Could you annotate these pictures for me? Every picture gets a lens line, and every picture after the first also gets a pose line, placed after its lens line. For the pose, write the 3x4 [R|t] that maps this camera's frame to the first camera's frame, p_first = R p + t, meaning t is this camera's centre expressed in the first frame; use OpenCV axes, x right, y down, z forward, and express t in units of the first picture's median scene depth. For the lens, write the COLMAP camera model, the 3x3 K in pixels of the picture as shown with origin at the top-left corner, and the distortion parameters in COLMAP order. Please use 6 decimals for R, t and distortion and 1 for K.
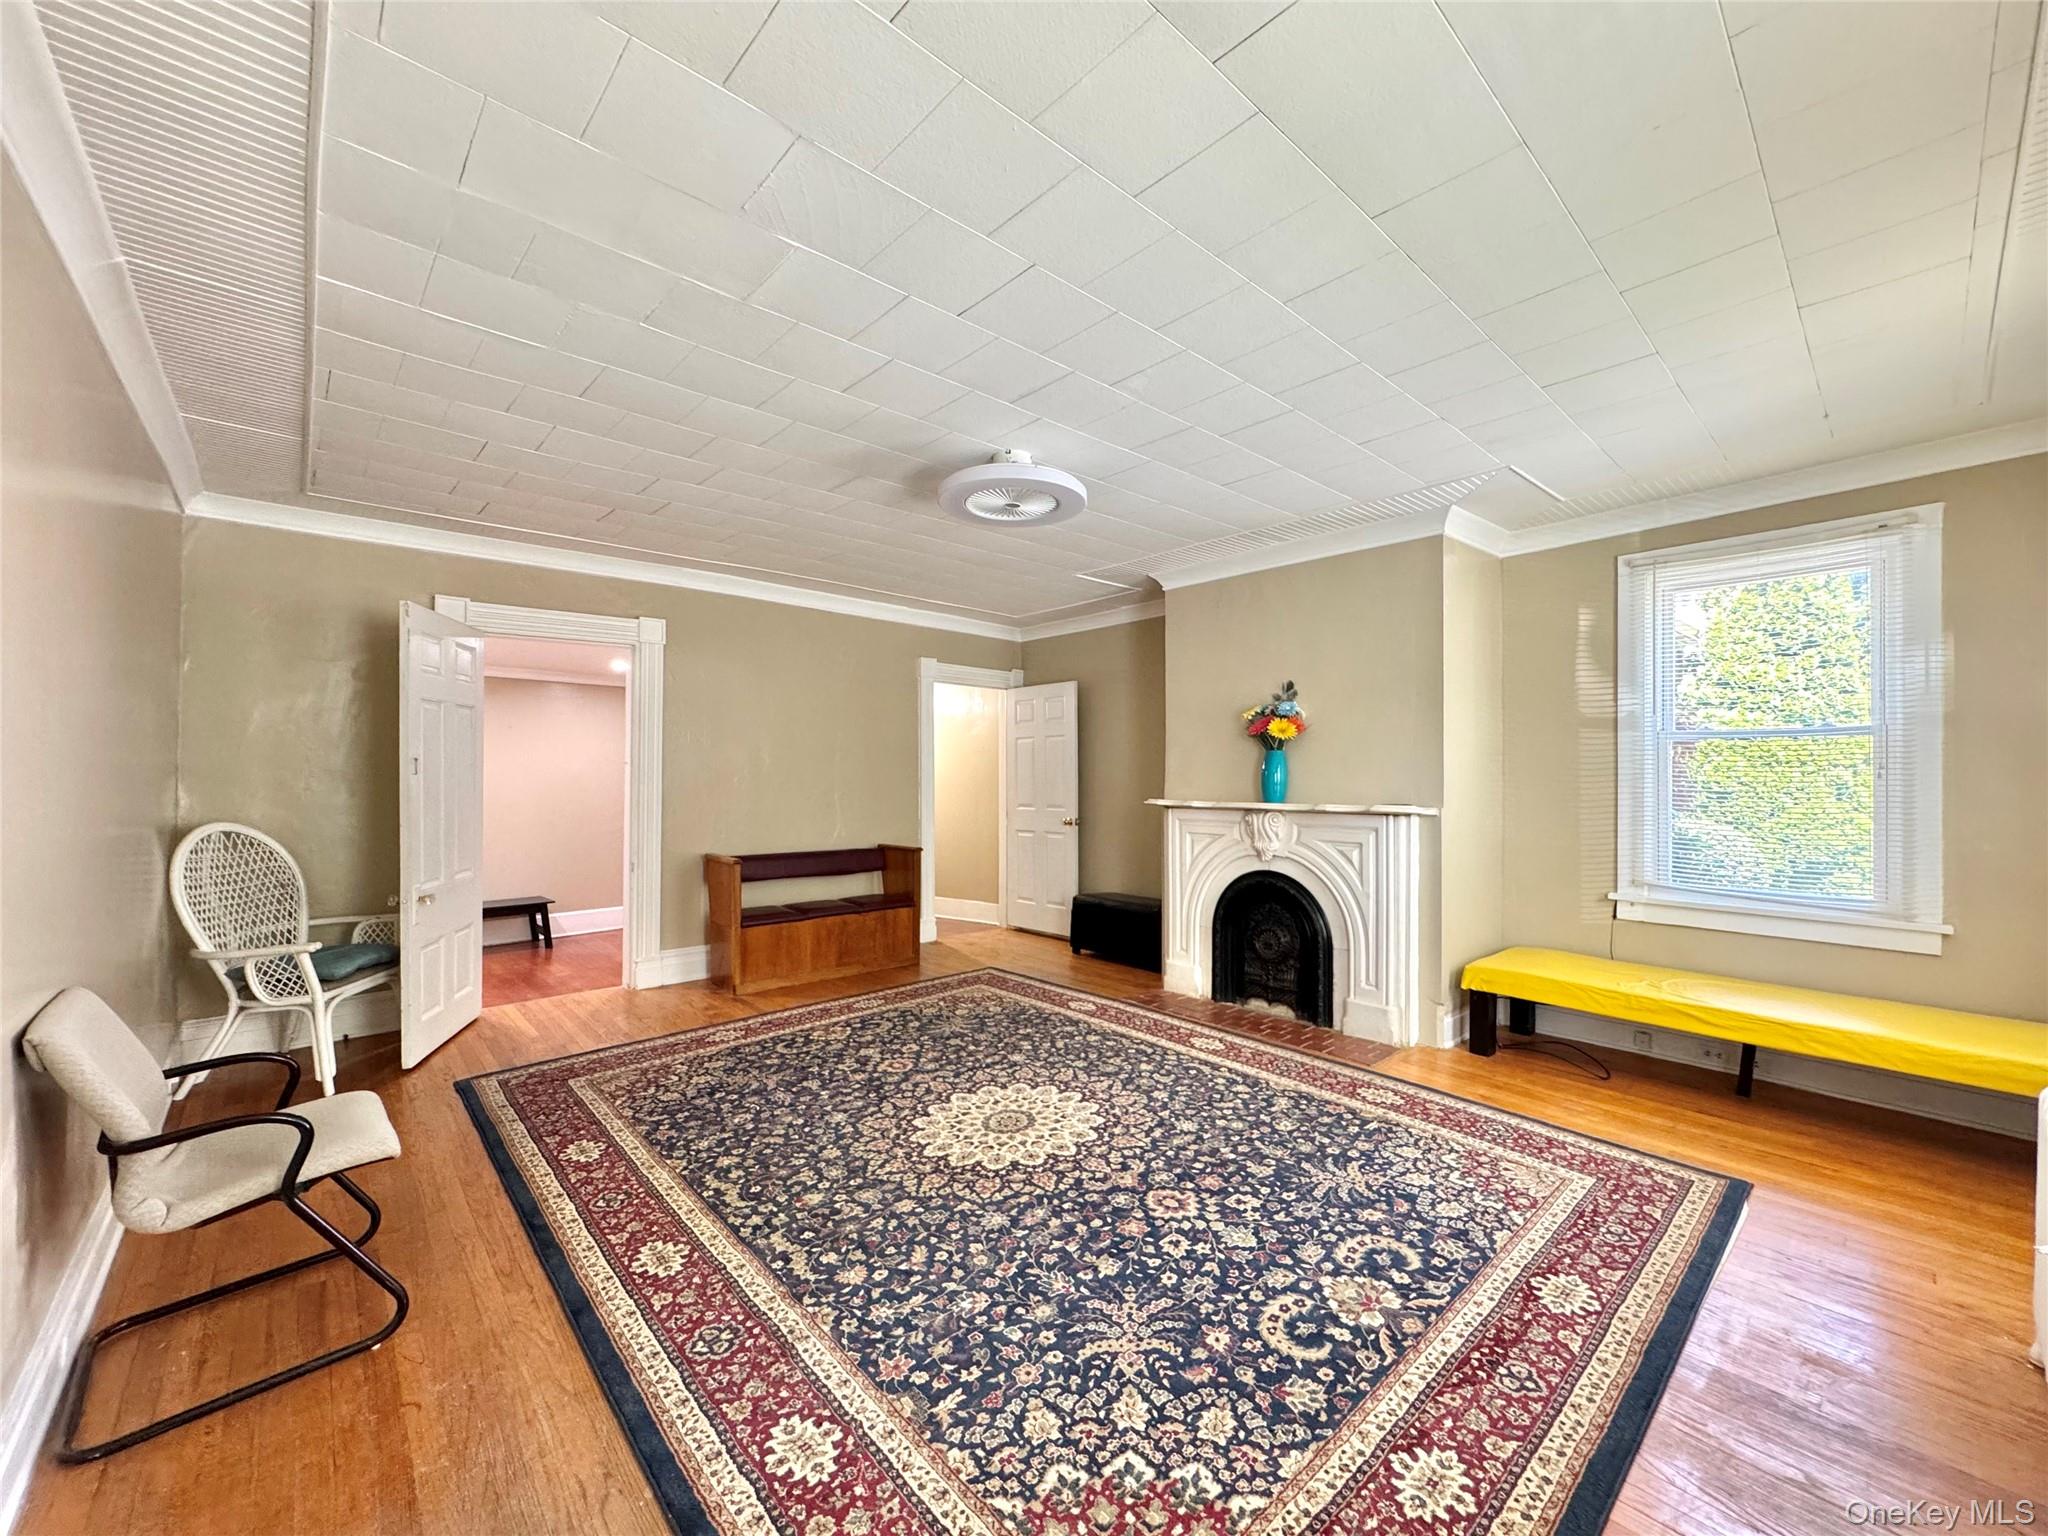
lens RADIAL K [[816.2, 0, 1024.1], [0, 816.2, 767.4], [0, 0, 1]] dist [-0.003233, 0.000771]
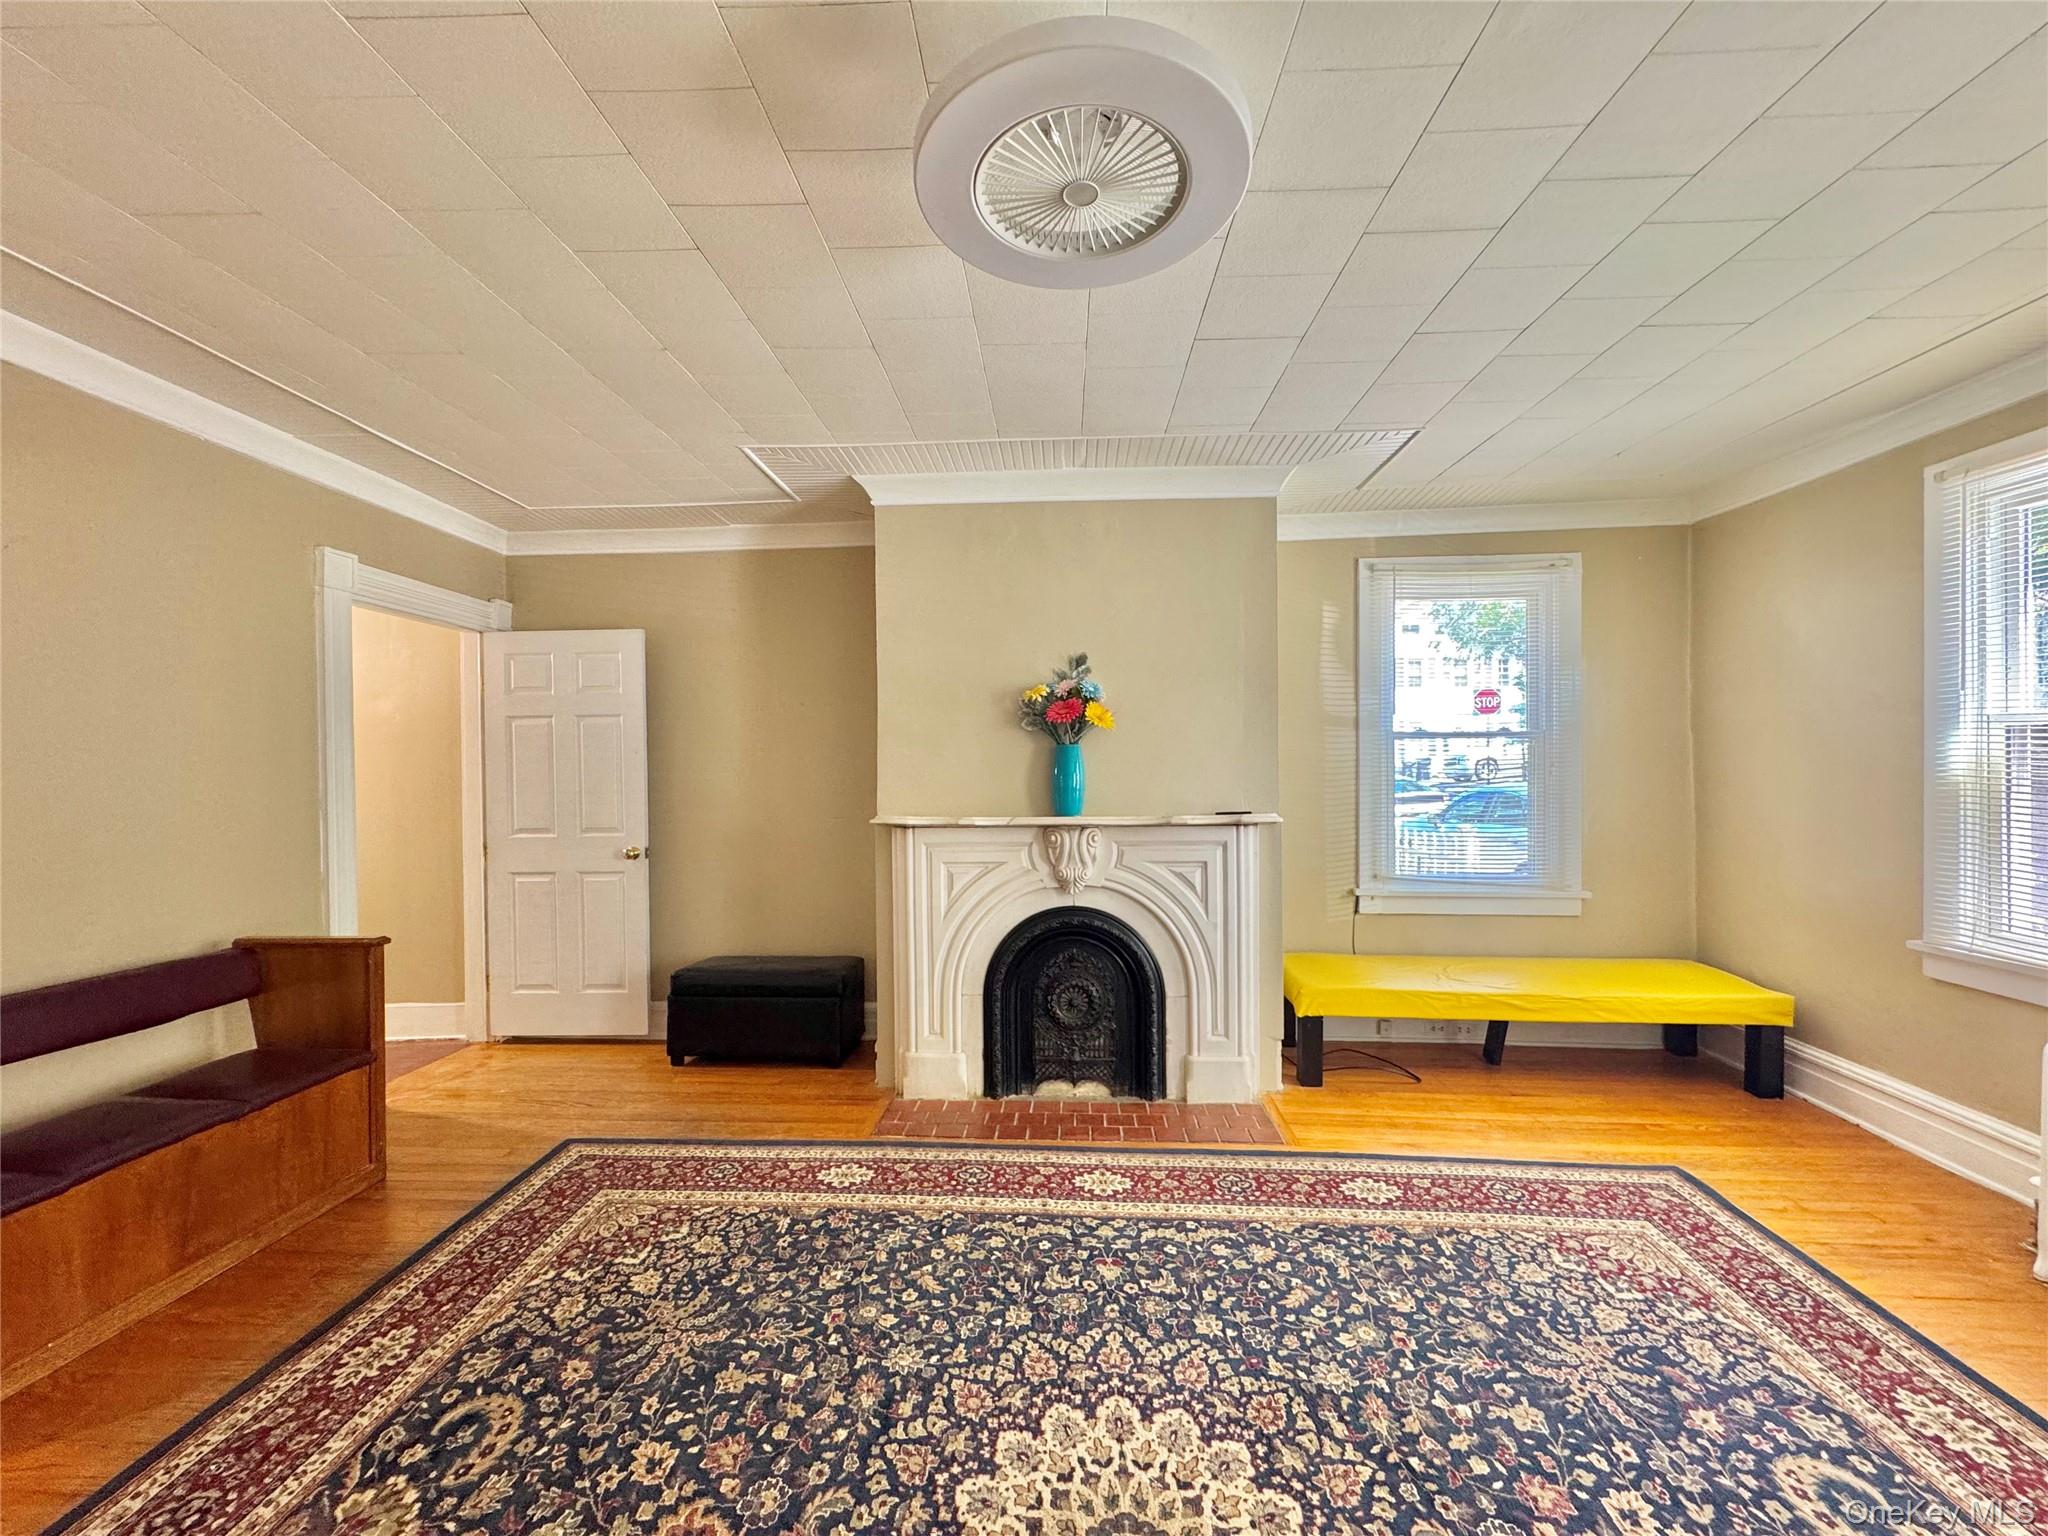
lens RADIAL K [[816.2, 0, 1024.7], [0, 816.2, 769.9], [0, 0, 1]] dist [-0.003233, 0.000771]
pose [[0.707766, -0.010651, 0.706367, -0.345531], [0.001778, 0.999910, 0.013296, -0.010591], [-0.706445, -0.008155, 0.707721, 0.685865]]
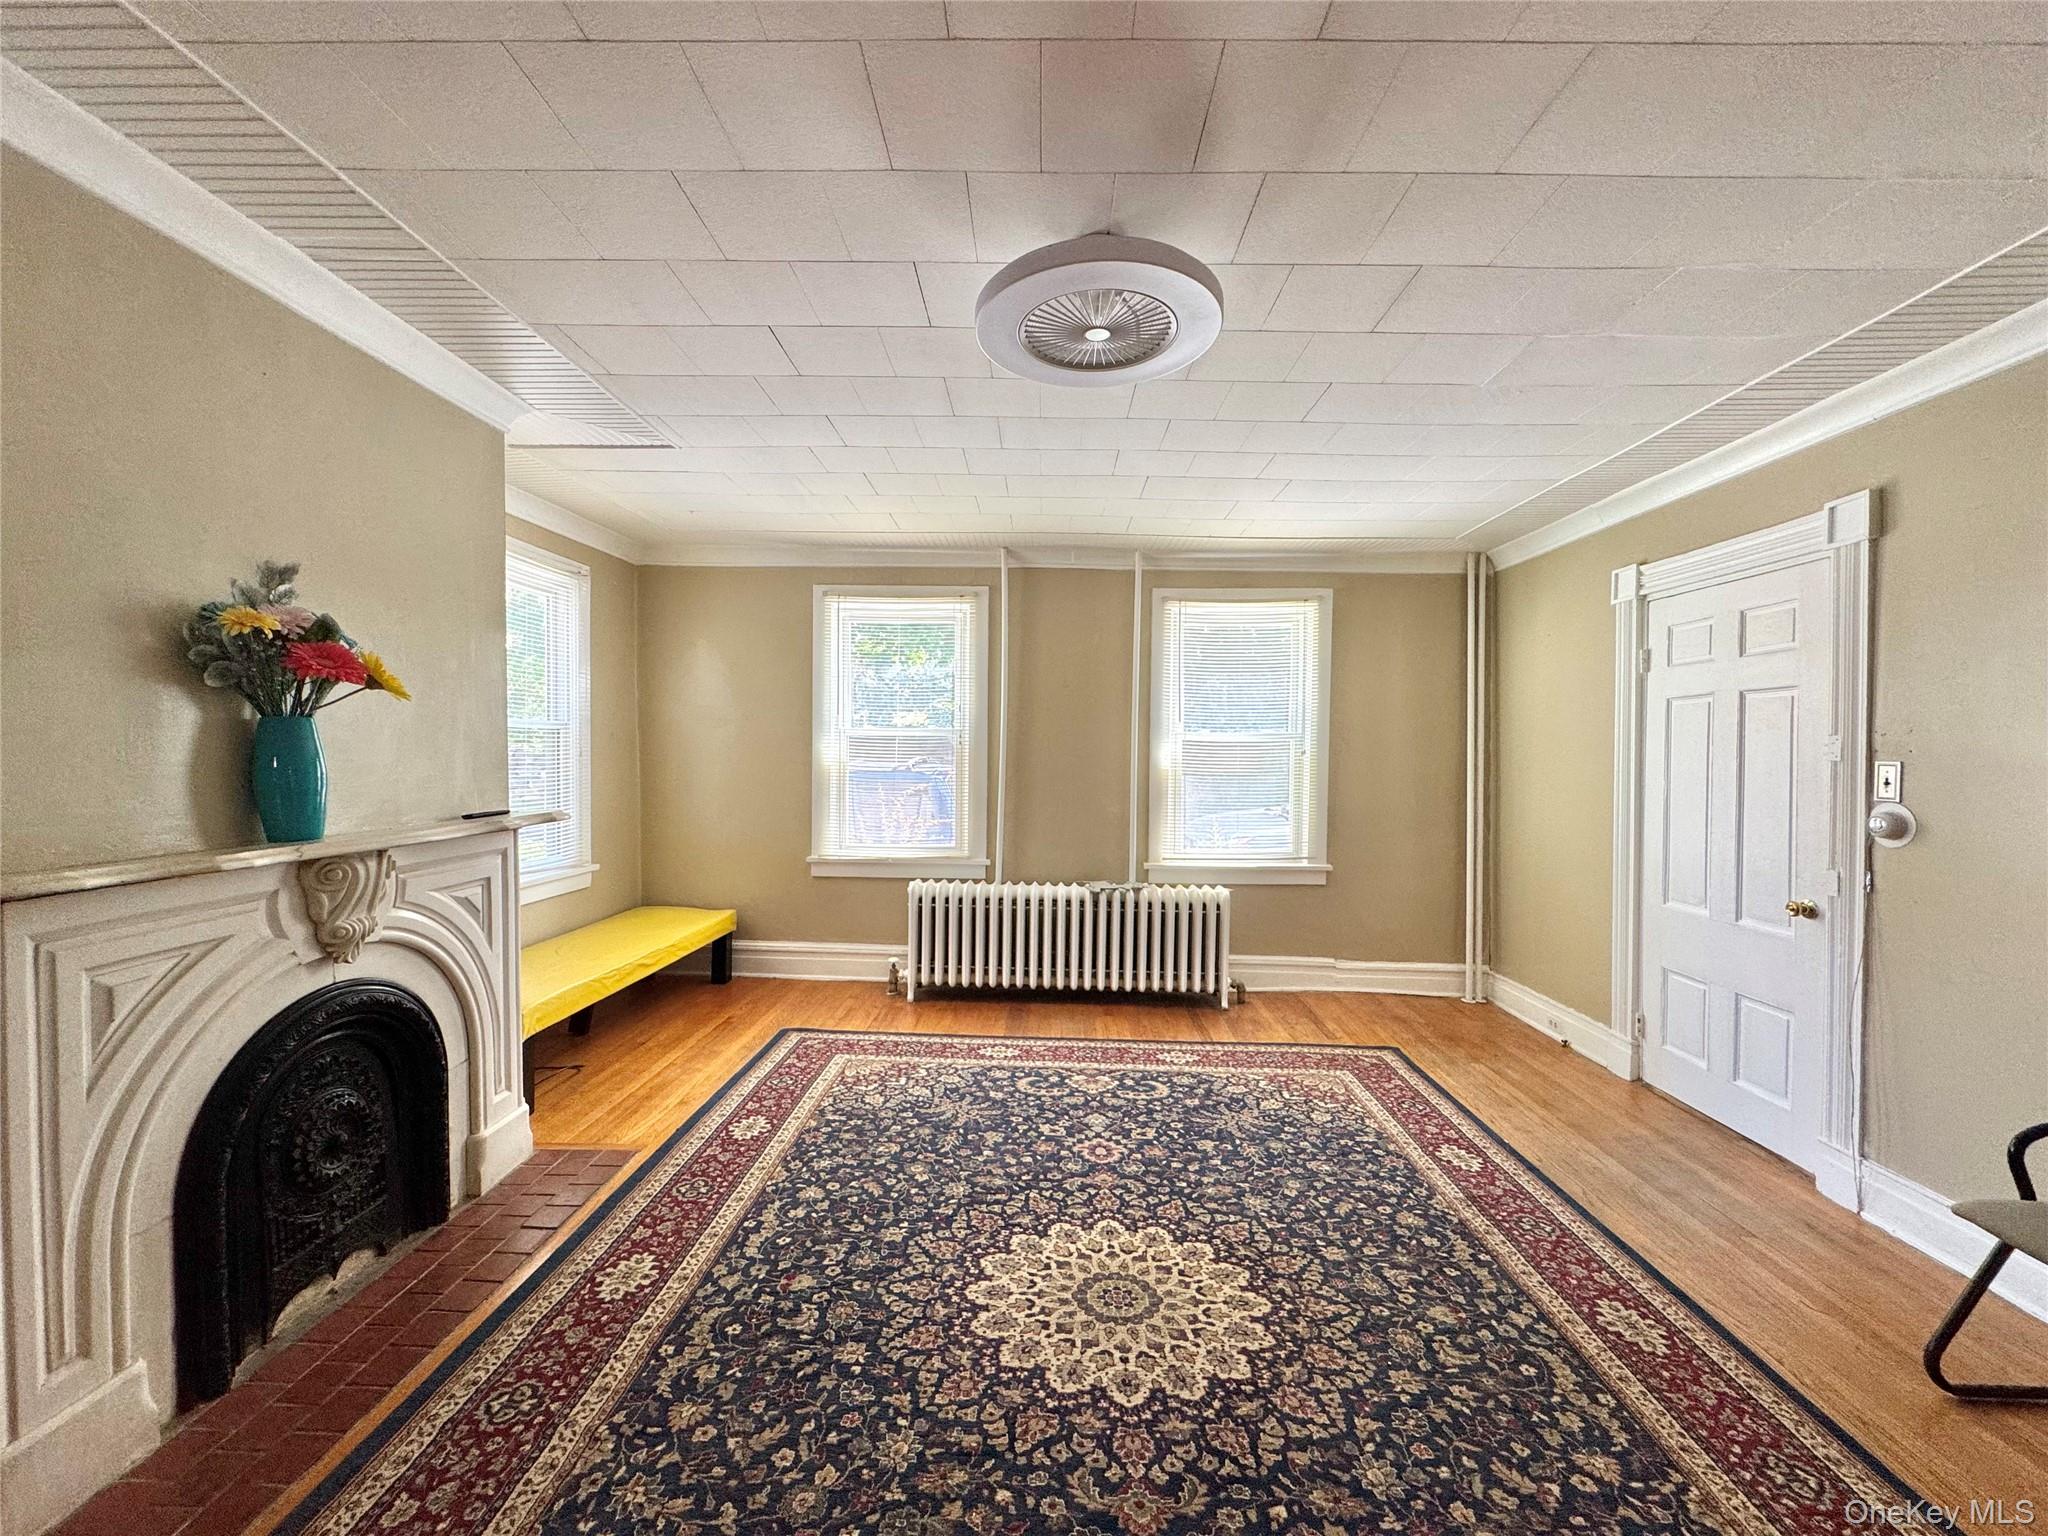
lens RADIAL K [[816.2, 0, 1024.9], [0, 816.2, 770.5], [0, 0, 1]] dist [-0.003233, 0.000771]
pose [[-0.723212, -0.021598, 0.690289, -0.388994], [-0.012837, 0.999759, 0.017832, -0.007211], [-0.690507, 0.004035, -0.723314, 1.438190]]
